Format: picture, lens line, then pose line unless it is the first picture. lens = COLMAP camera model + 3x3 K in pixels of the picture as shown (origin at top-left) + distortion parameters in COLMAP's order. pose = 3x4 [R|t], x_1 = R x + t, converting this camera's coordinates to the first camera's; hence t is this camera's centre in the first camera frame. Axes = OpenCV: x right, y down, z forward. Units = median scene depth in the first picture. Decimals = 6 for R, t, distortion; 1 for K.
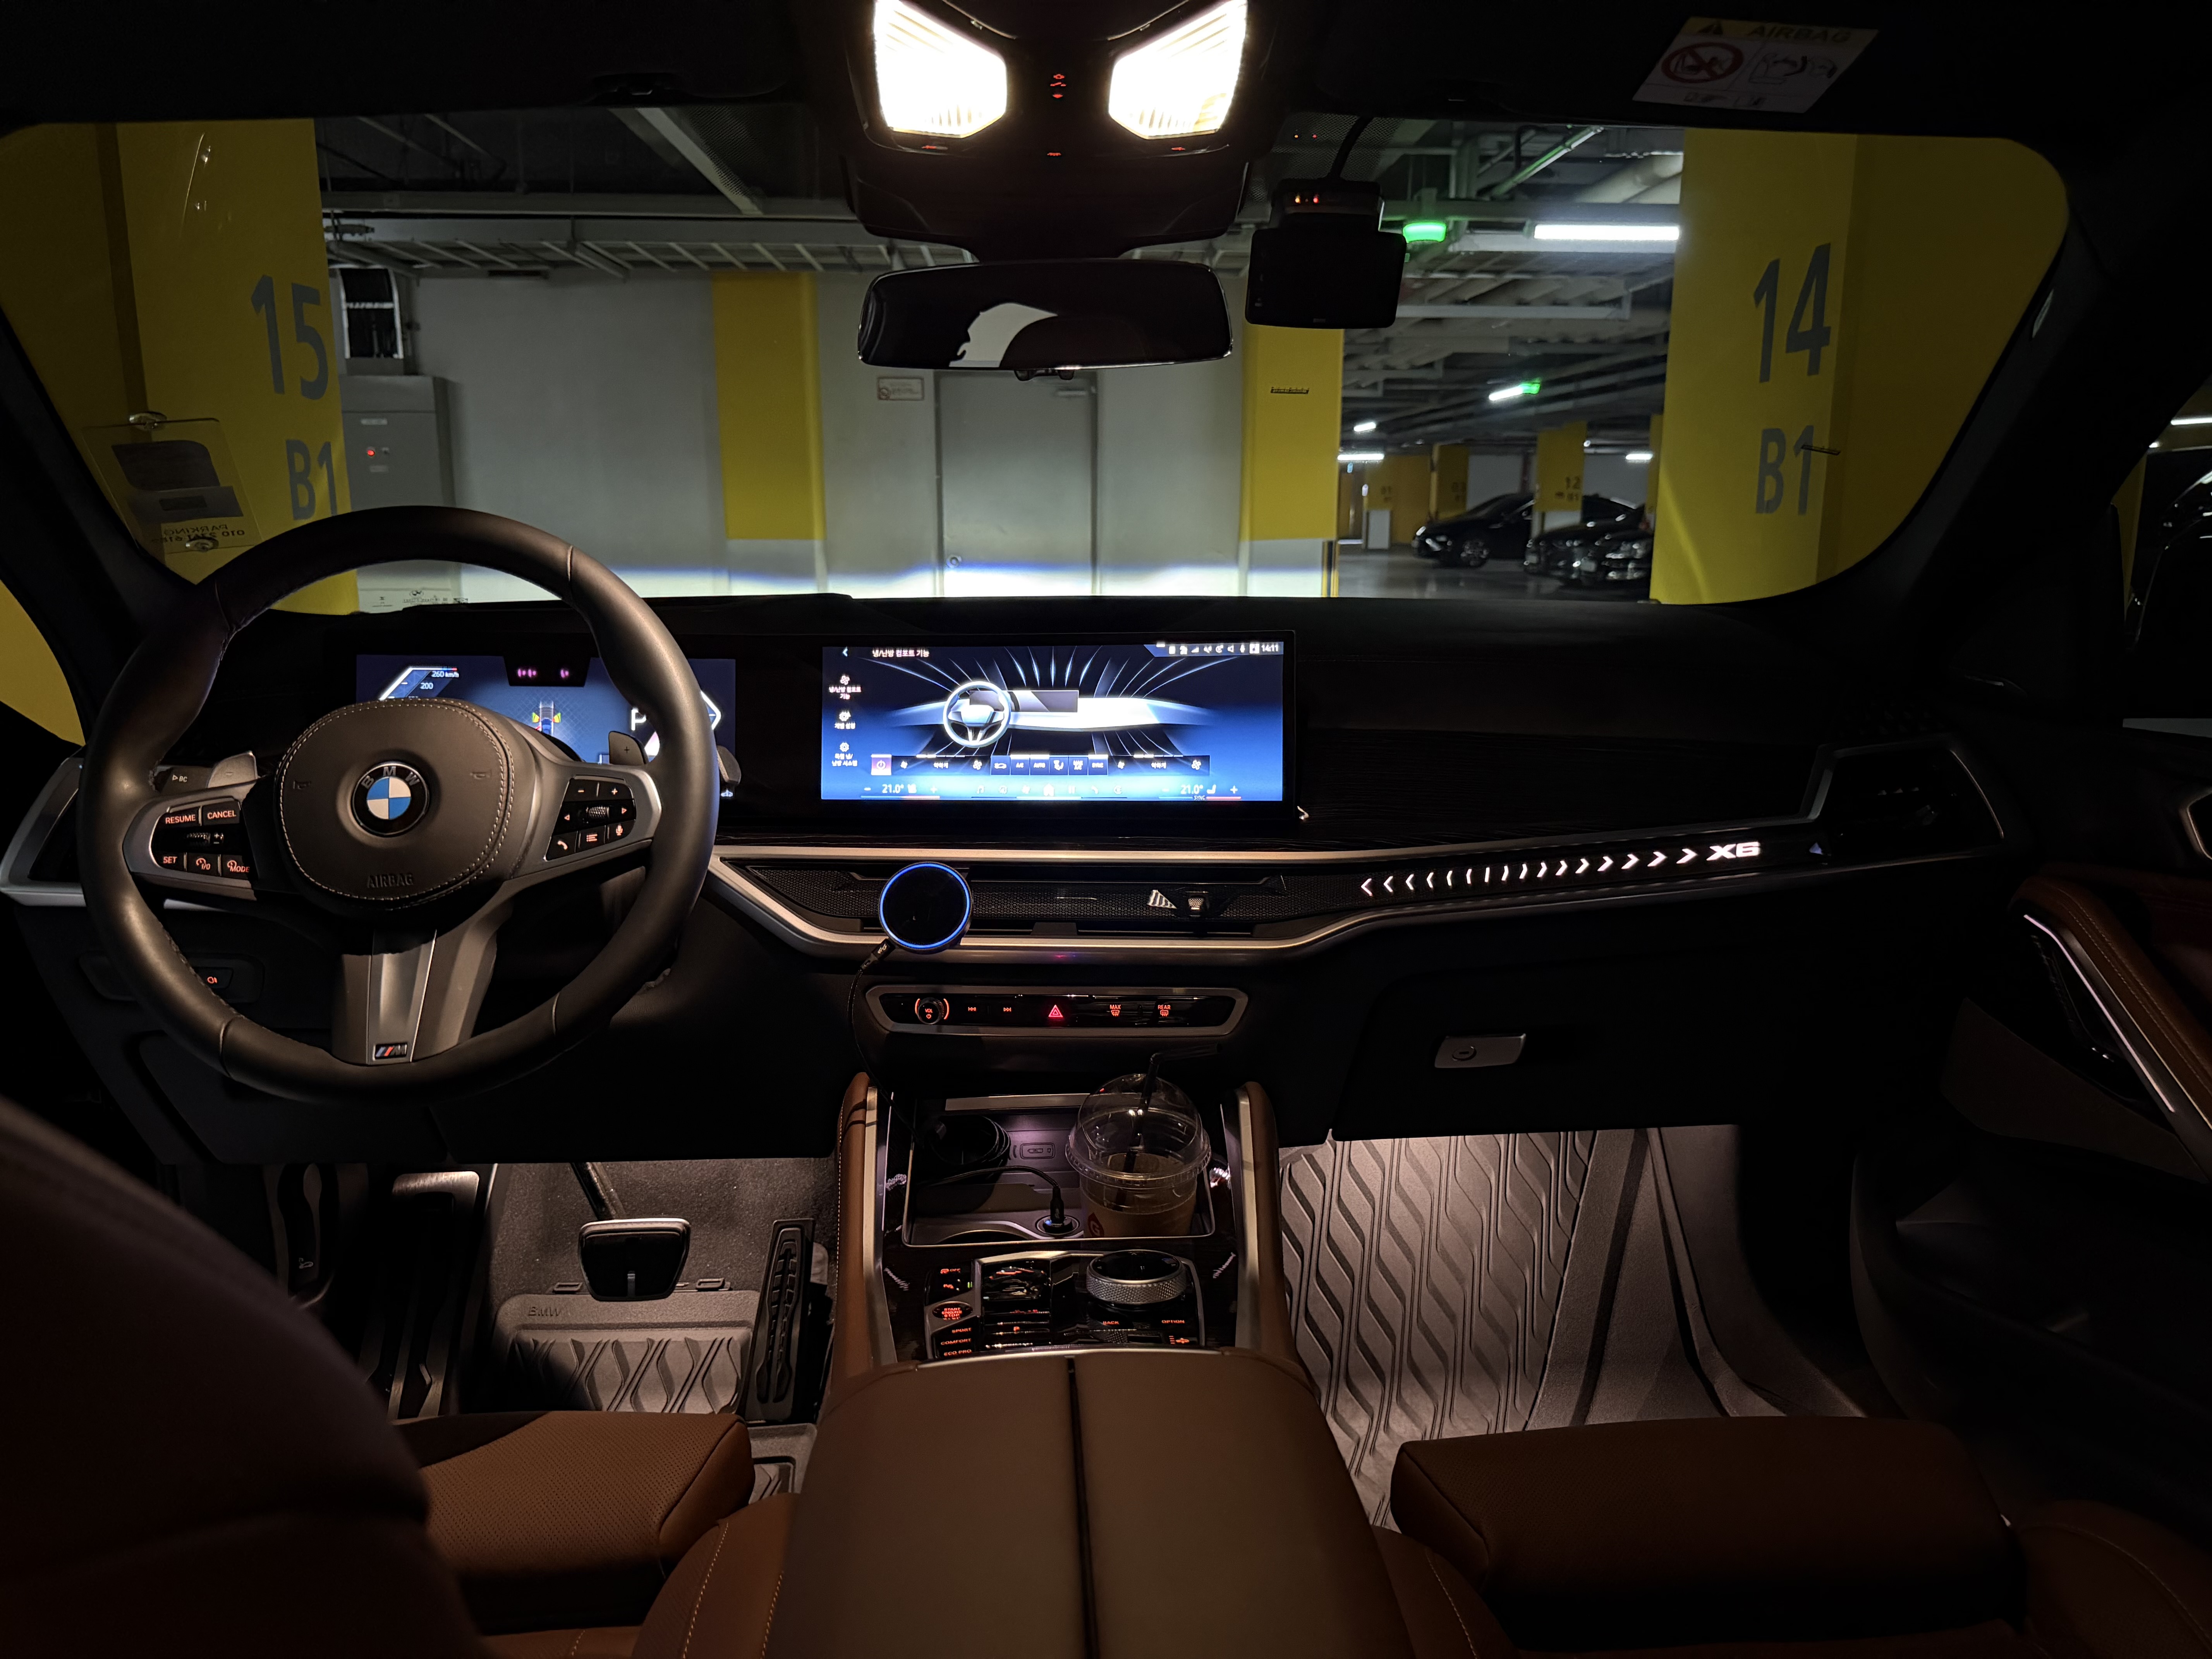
lens RADIAL K [[1605.7, 0, 1106.0], [0, 1605.7, 829.5], [0, 0, 1]] dist [0.096786, -0.169348]
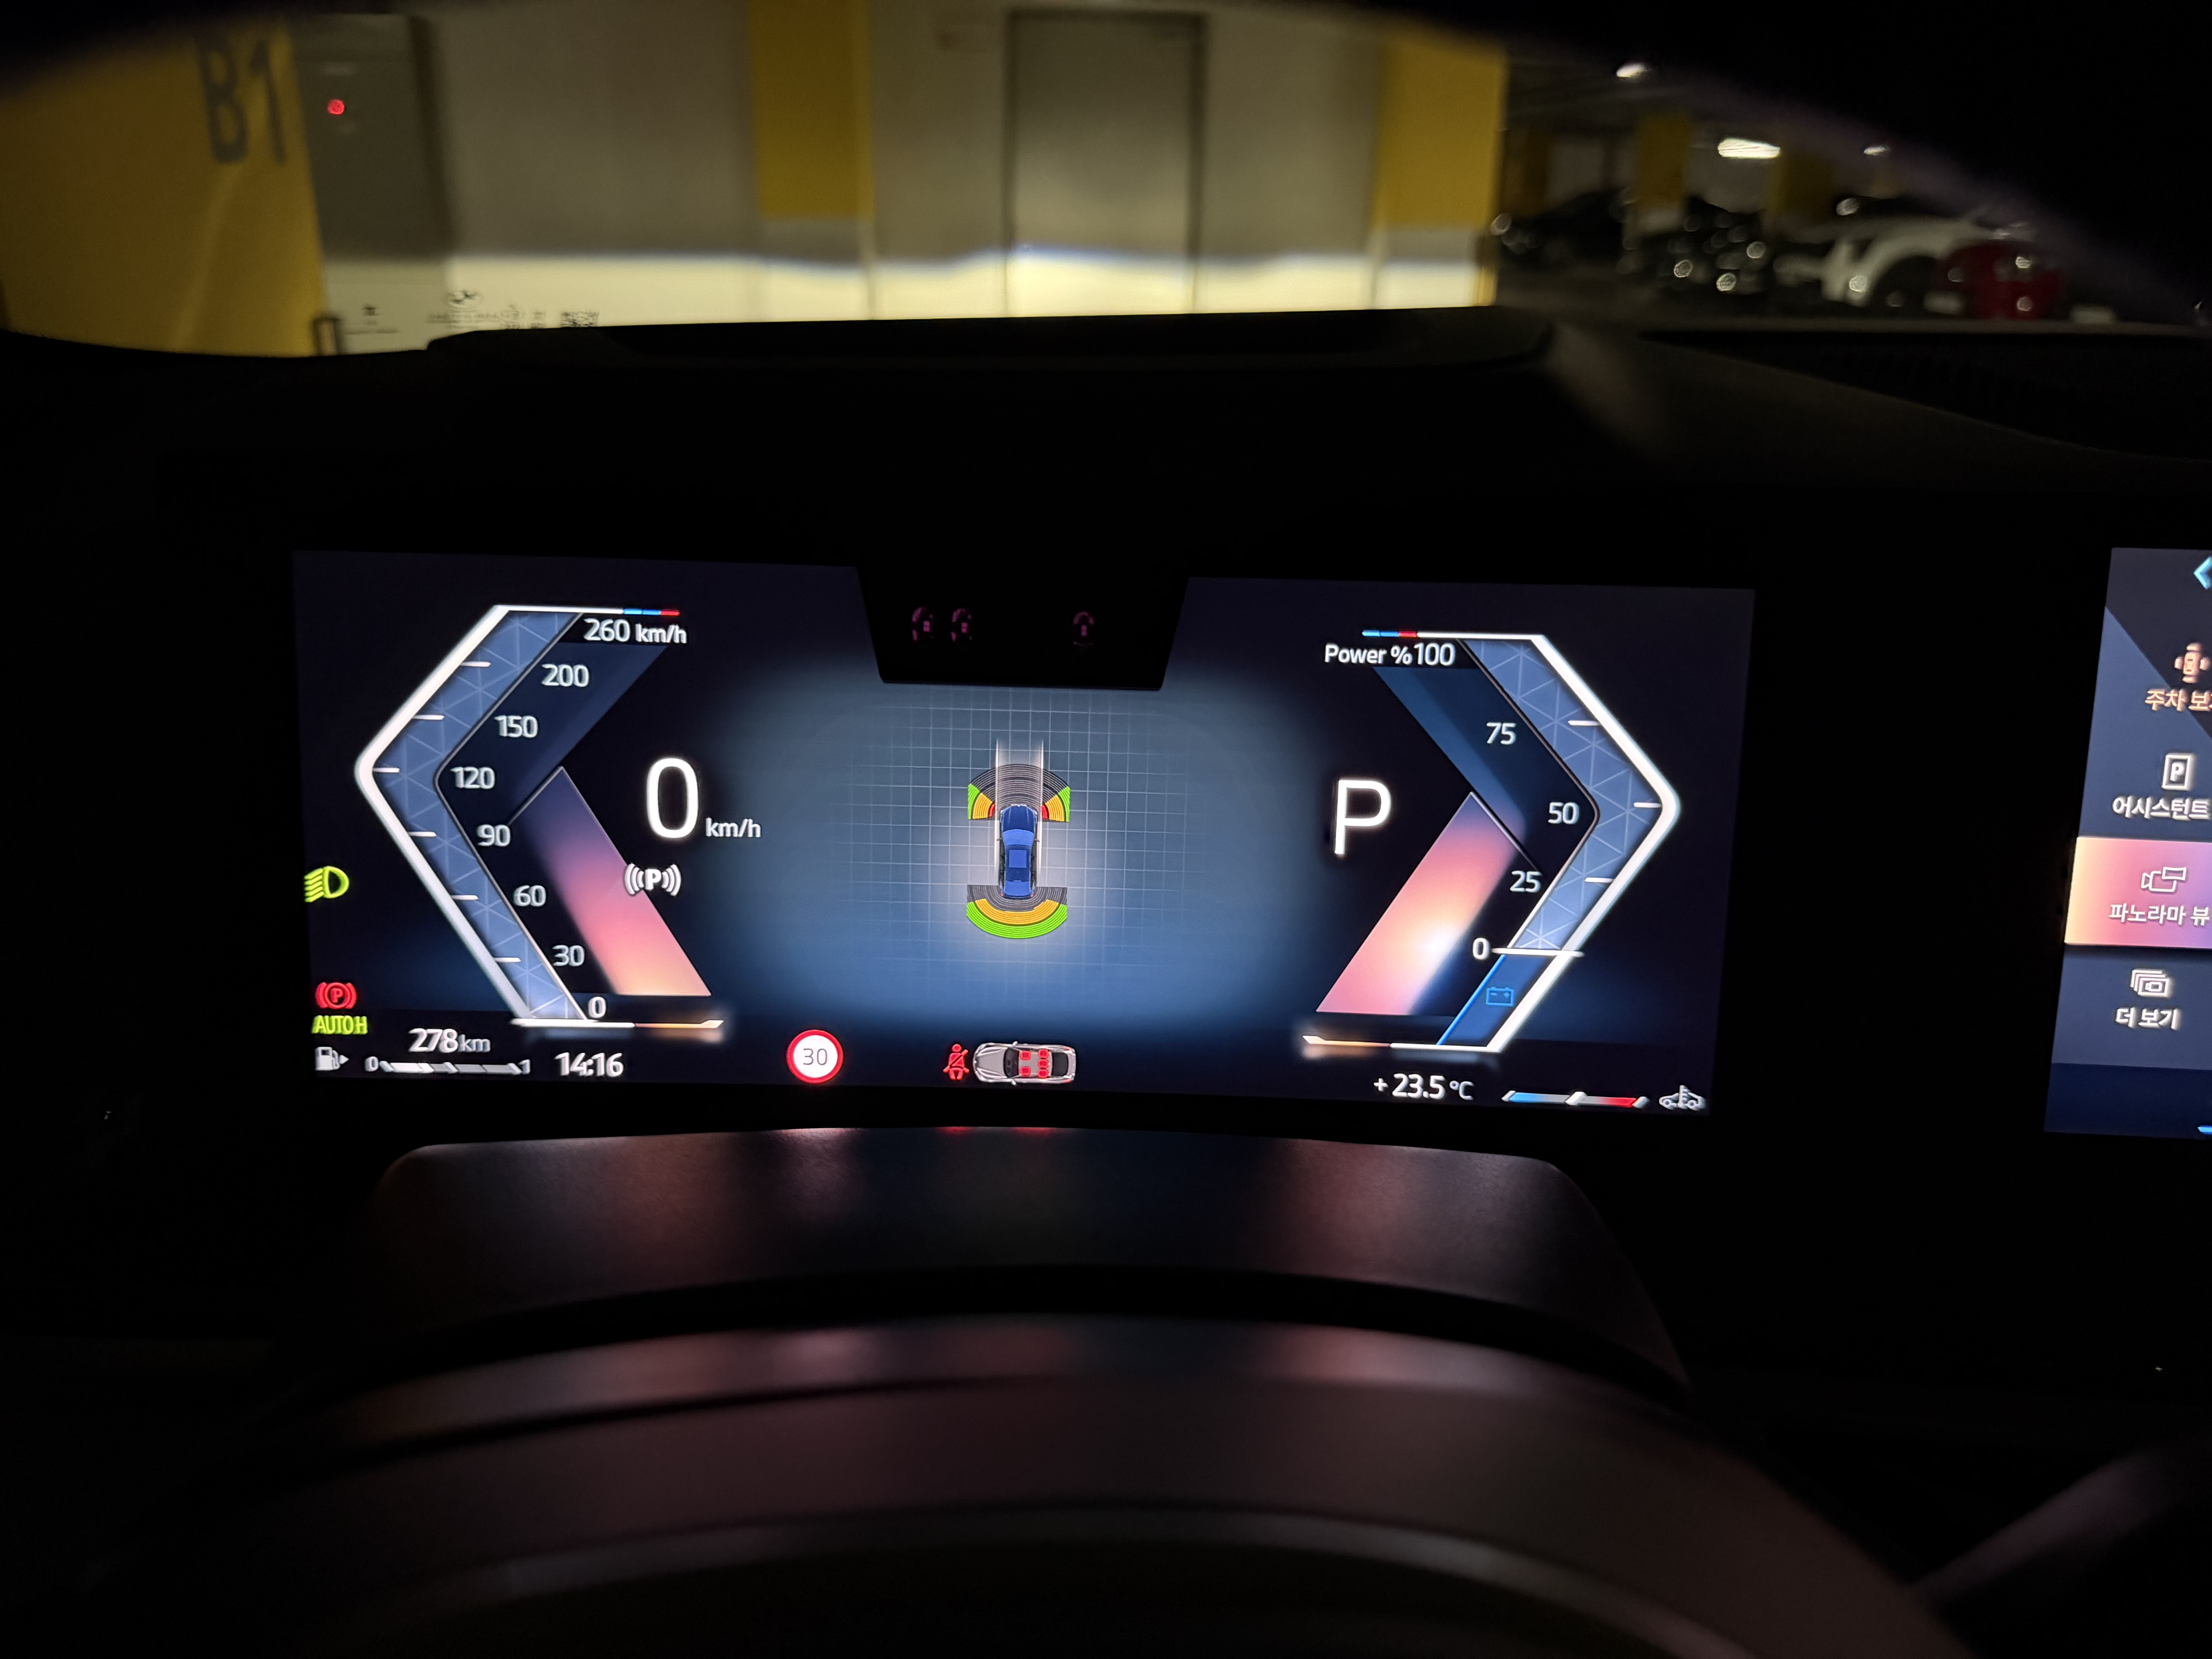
lens RADIAL K [[1648.1, 0, 1111.9], [0, 1648.1, 823.8], [0, 0, 1]] dist [-0.004980, -0.007186]
pose [[0.999789, 0.020000, 0.004743, -0.163459], [-0.020511, 0.985798, 0.166678, -0.054333], [-0.001342, -0.166740, 0.986000, 0.364238]]
